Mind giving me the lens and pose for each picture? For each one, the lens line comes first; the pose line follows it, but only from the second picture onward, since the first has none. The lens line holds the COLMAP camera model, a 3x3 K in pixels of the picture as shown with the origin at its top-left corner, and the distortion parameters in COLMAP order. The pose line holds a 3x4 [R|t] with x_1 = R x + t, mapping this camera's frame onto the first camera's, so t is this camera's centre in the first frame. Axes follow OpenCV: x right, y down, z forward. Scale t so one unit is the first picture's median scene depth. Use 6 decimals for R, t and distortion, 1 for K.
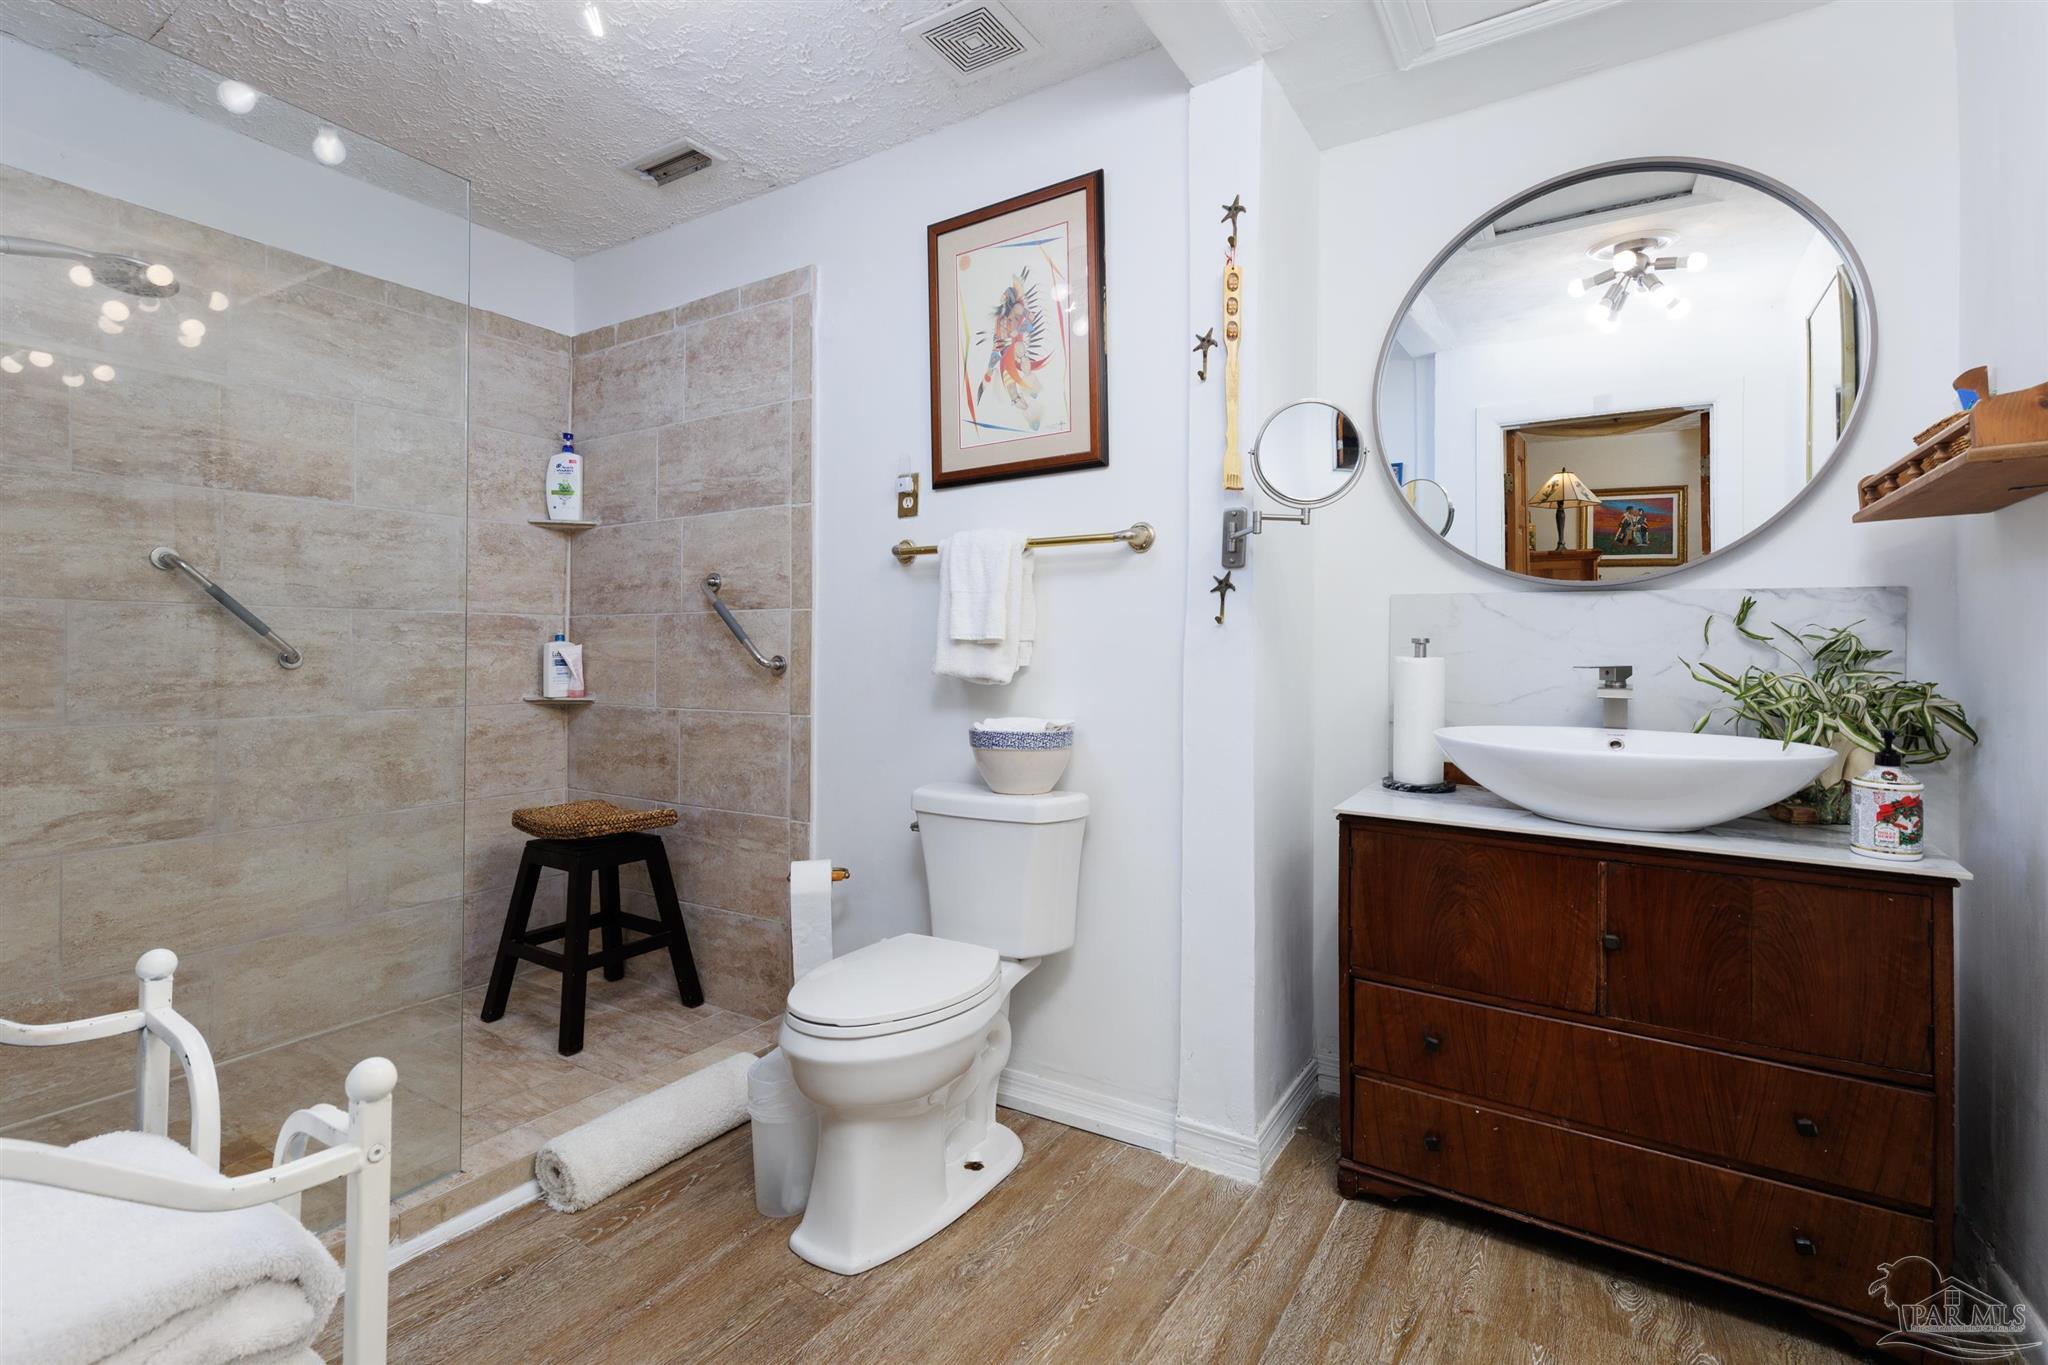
lens RADIAL K [[937.3, 0, 995.2], [0, 937.3, 636.1], [0, 0, 1]] dist [0.007041, -0.000347]
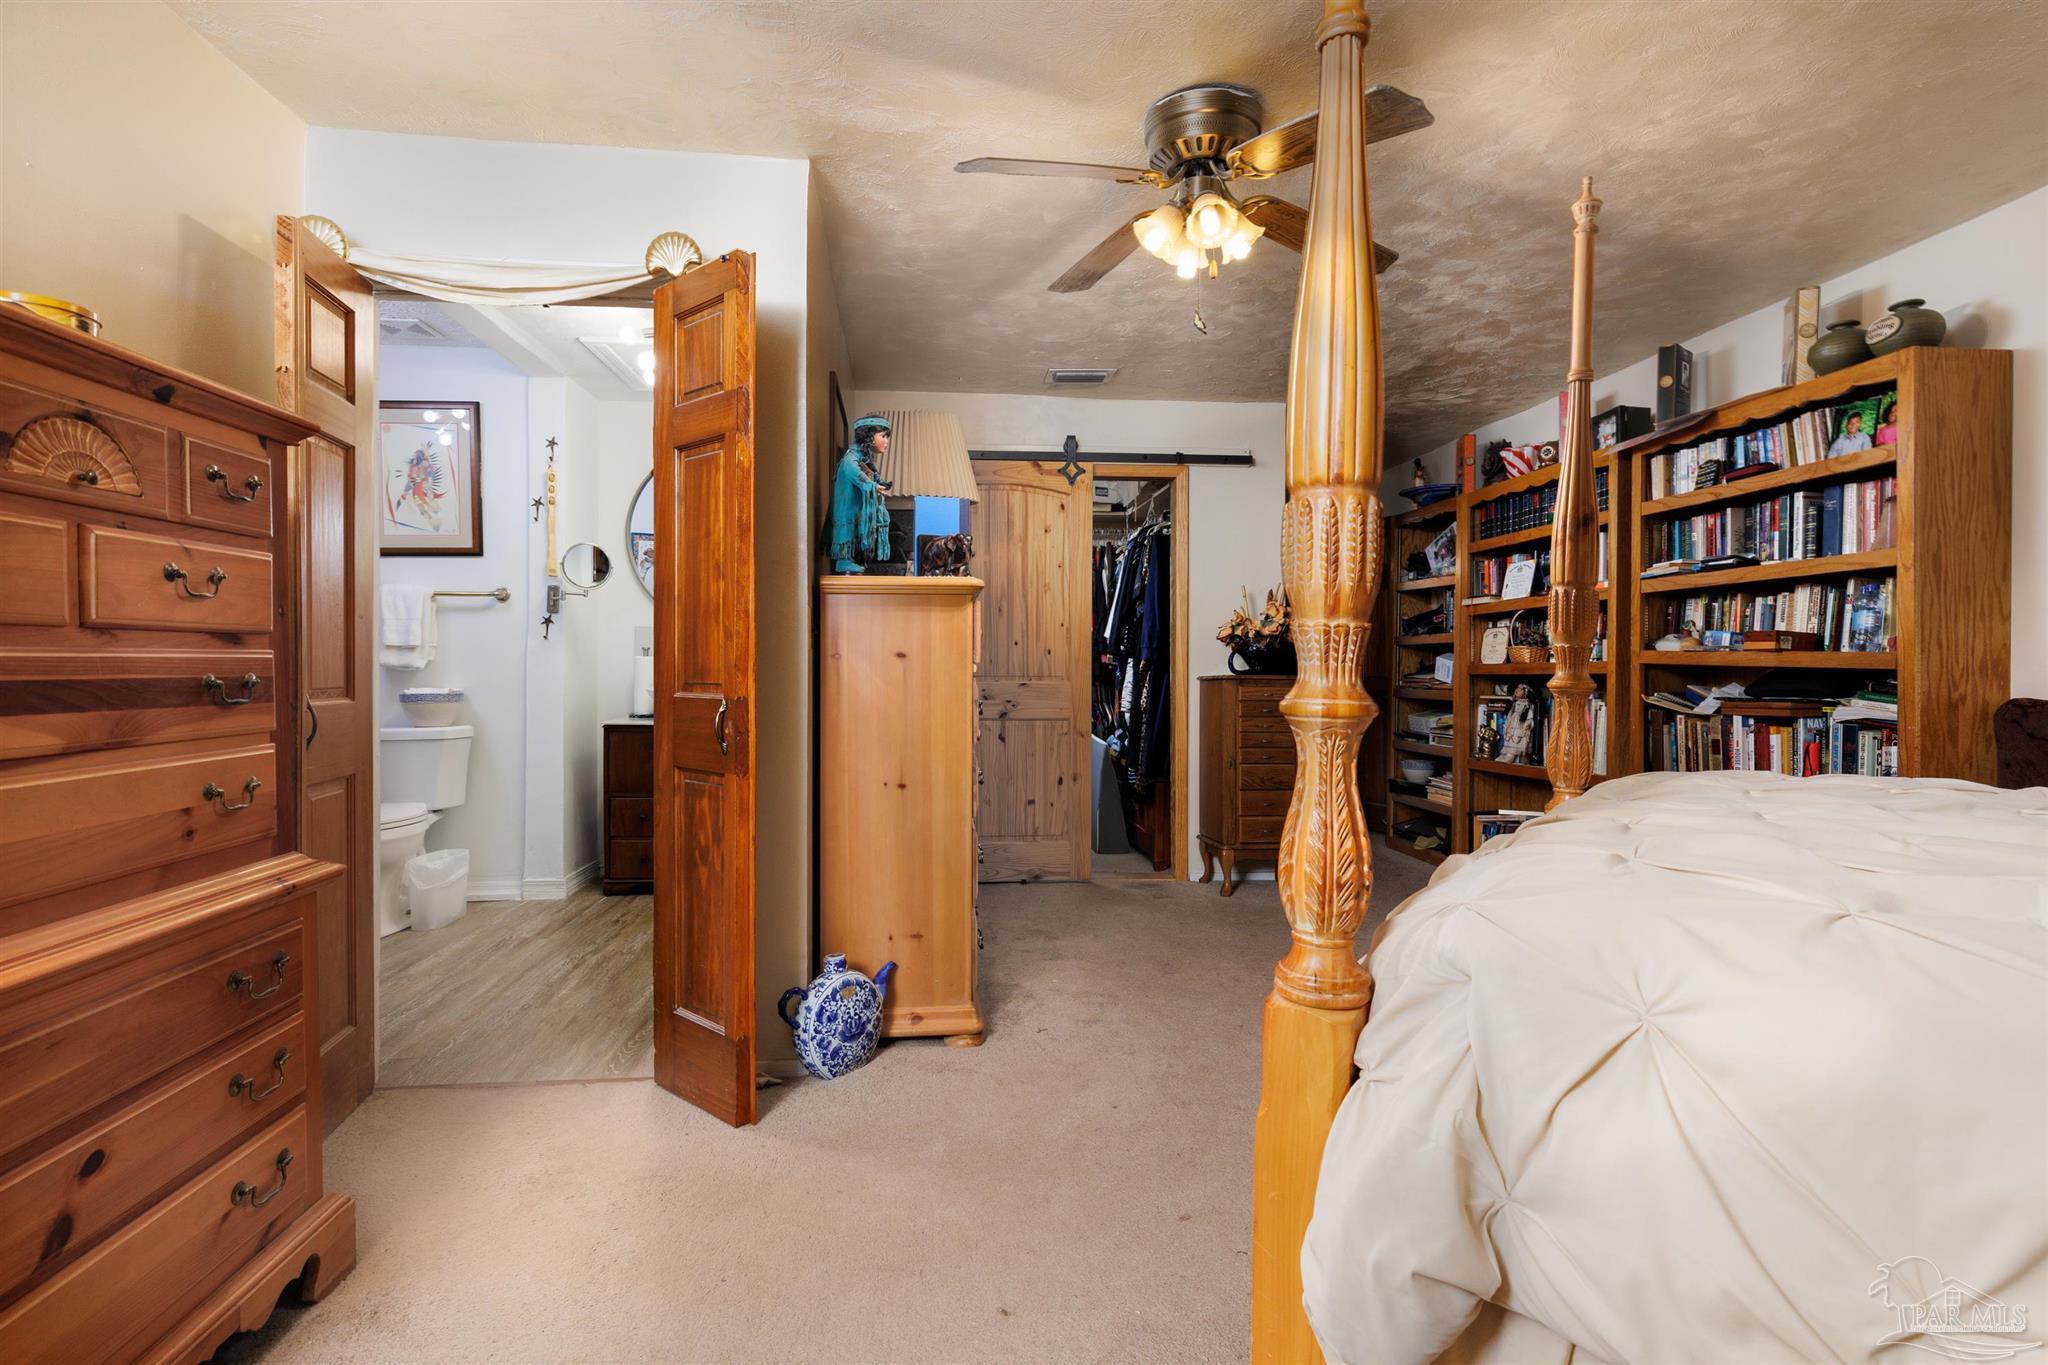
lens RADIAL K [[990.9, 0, 1021.8], [0, 990.9, 668.1], [0, 0, 1]] dist [0.000588, 0.000442]
pose [[0.776767, -0.006826, 0.629751, -0.305429], [-0.008923, 0.999722, 0.021843, -0.005933], [-0.629725, -0.022586, 0.776490, -1.290476]]
